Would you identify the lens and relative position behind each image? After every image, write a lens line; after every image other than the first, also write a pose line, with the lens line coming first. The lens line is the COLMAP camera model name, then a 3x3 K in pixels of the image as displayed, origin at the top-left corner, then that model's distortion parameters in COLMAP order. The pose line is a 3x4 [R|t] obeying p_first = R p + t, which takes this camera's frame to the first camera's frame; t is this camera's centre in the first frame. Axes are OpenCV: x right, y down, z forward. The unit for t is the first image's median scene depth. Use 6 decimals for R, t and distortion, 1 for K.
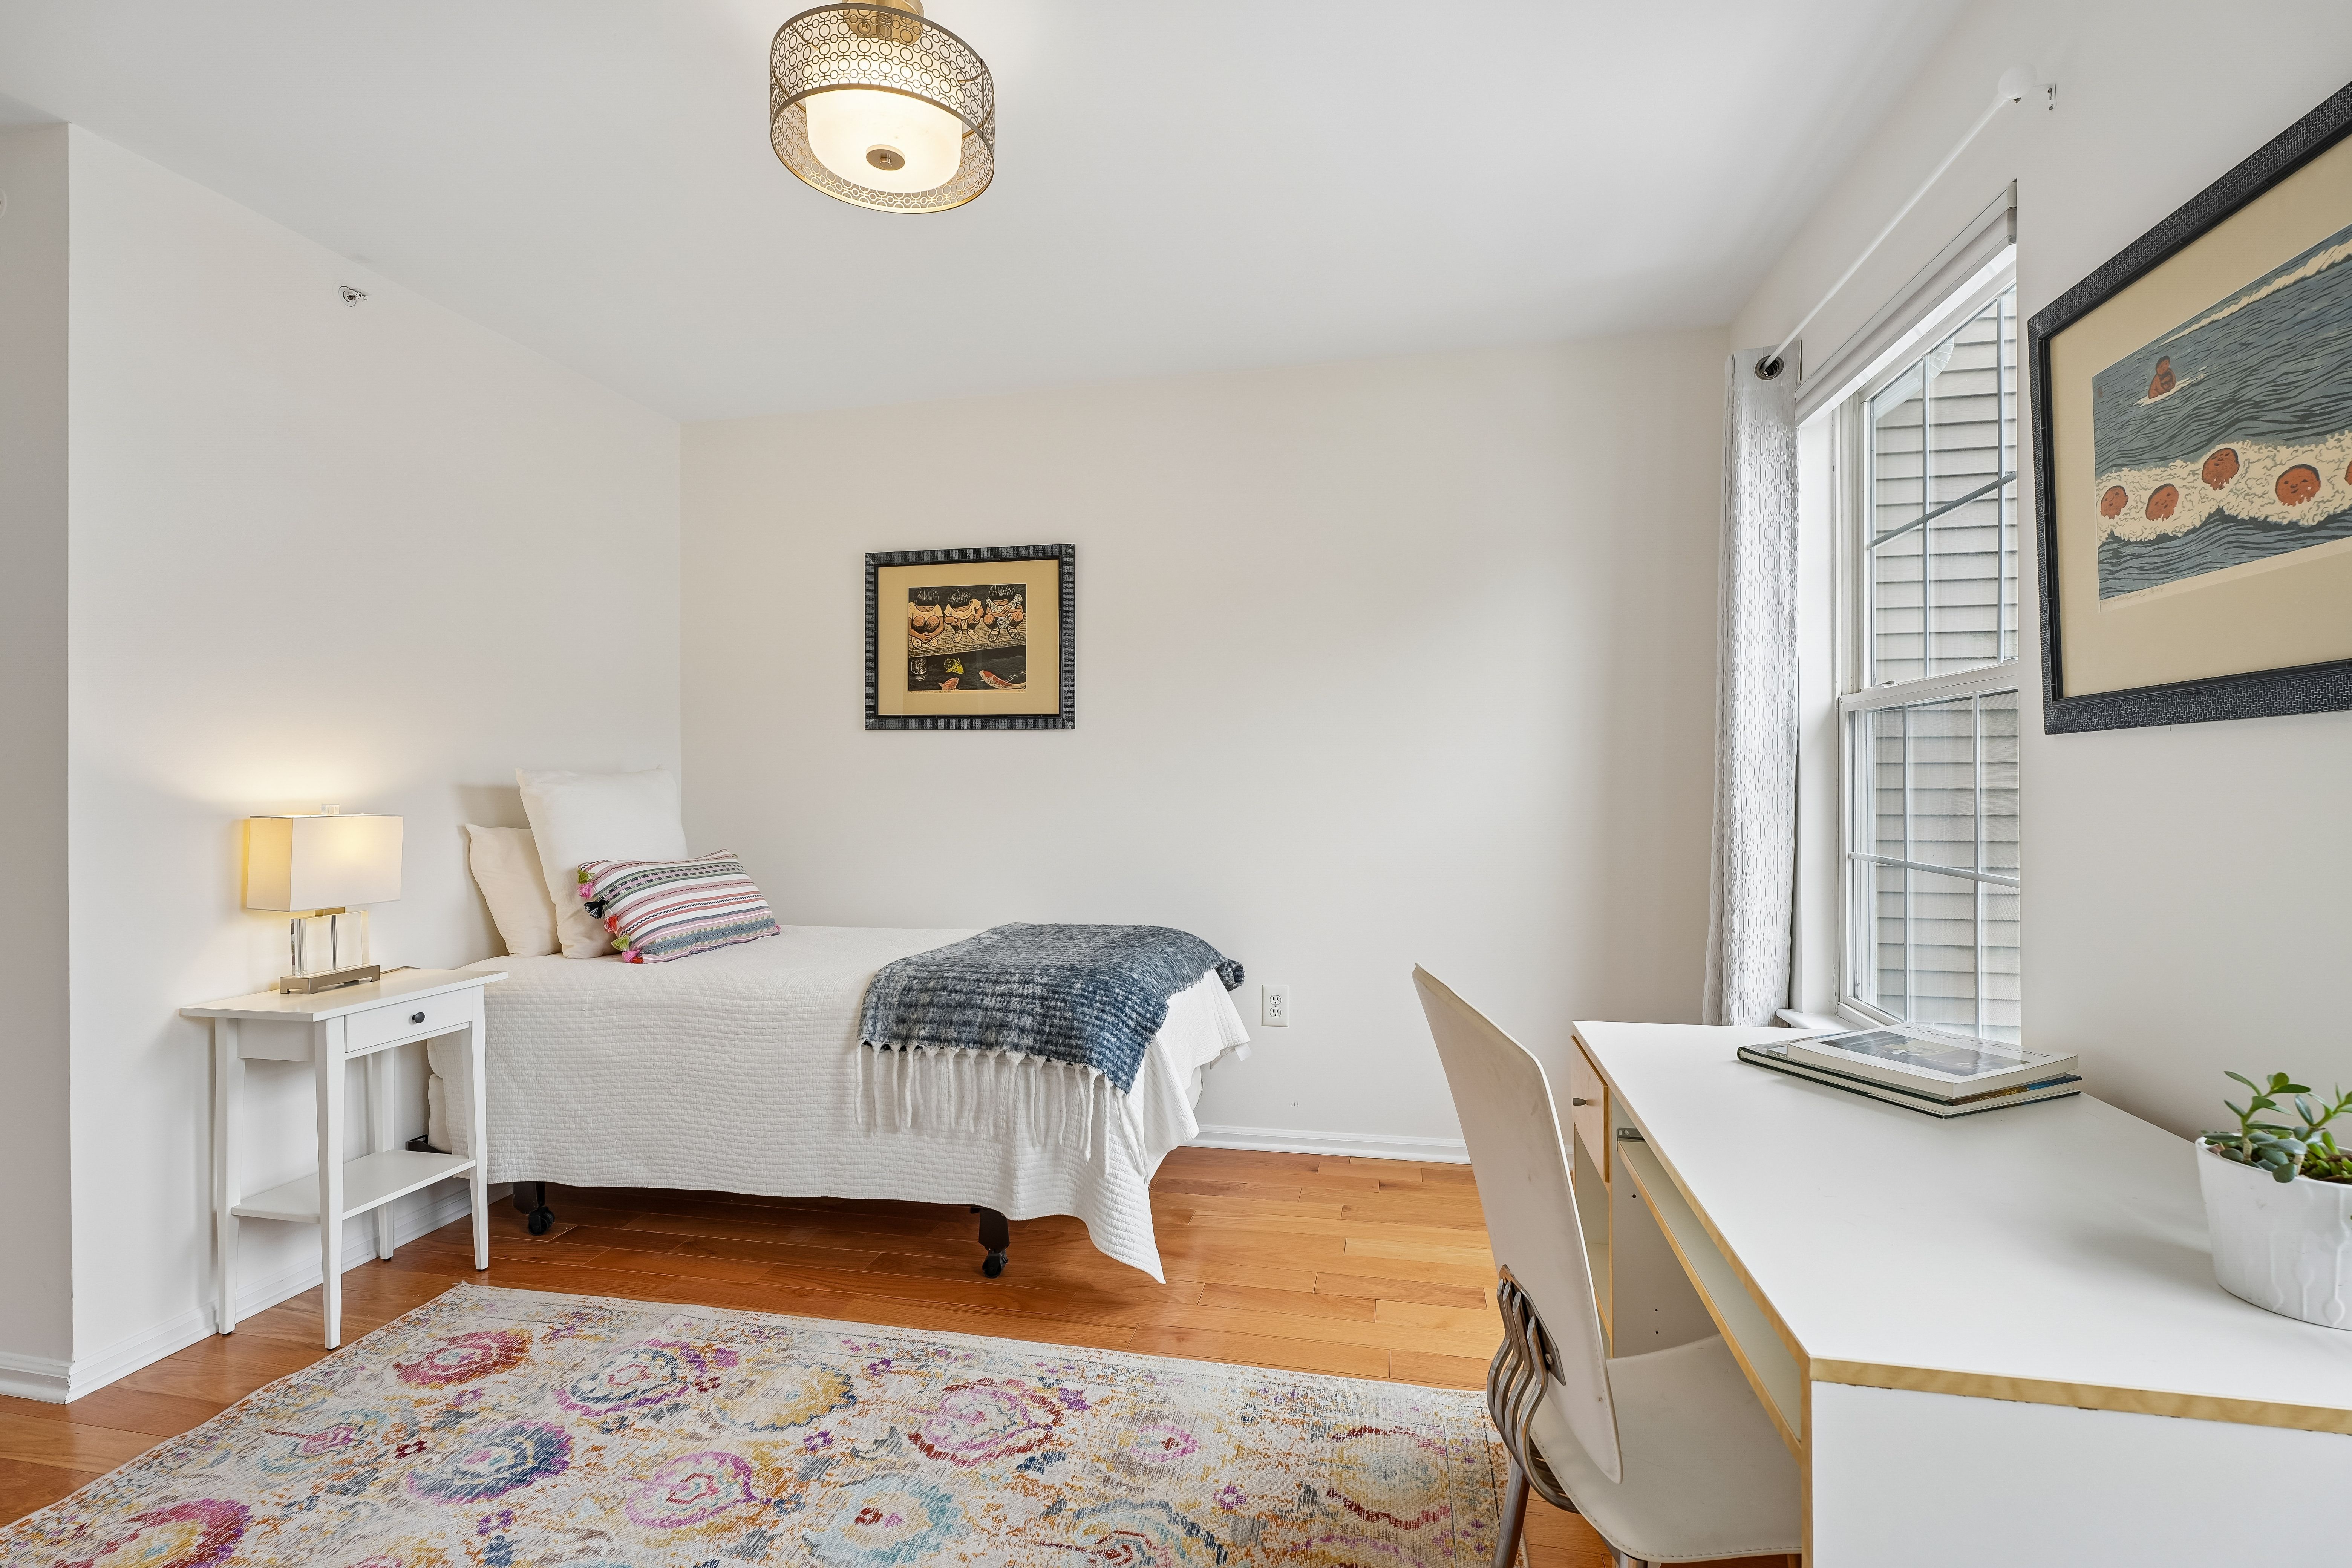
lens RADIAL K [[1054.3, 0, 1178.1], [0, 1054.3, 779.6], [0, 0, 1]] dist [-0.005513, 0.002280]
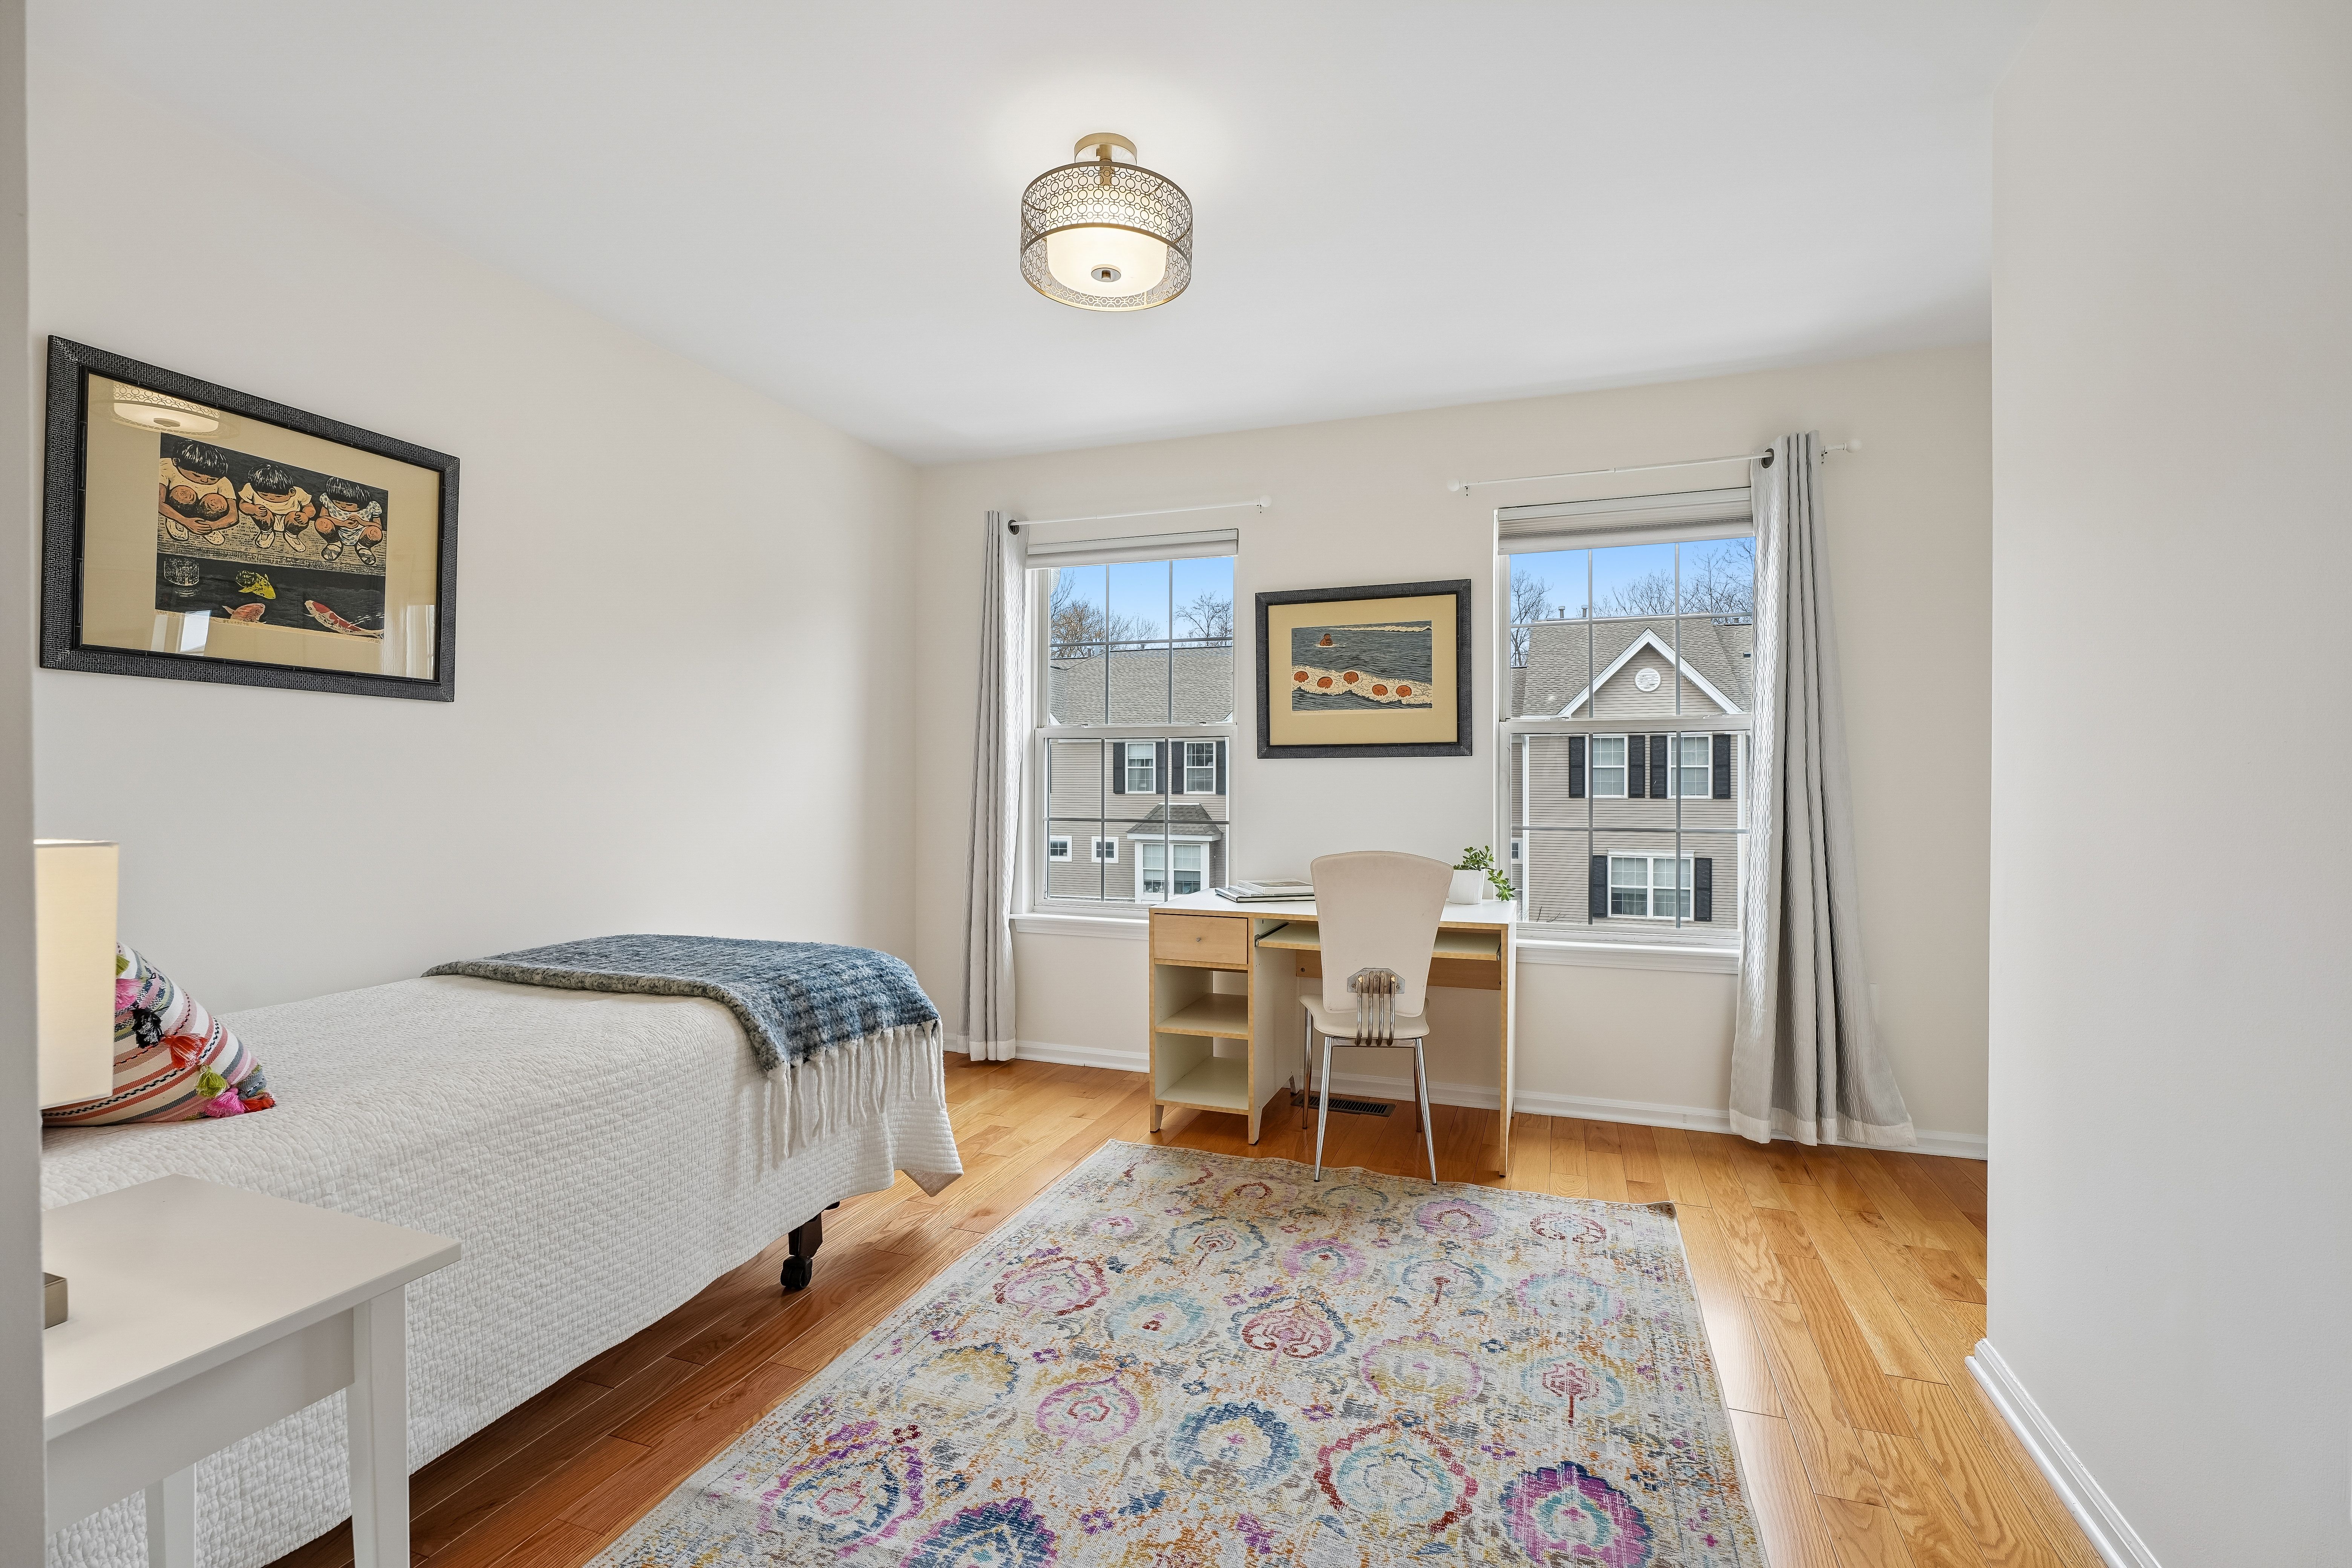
lens RADIAL K [[1054.3, 0, 1180.0], [0, 1054.3, 779.3], [0, 0, 1]] dist [-0.005513, 0.002280]
pose [[0.133367, 0.005333, 0.991052, -1.174562], [-0.003841, 0.999981, -0.004865, 0.013846], [-0.991059, -0.003158, 0.133385, 0.578236]]
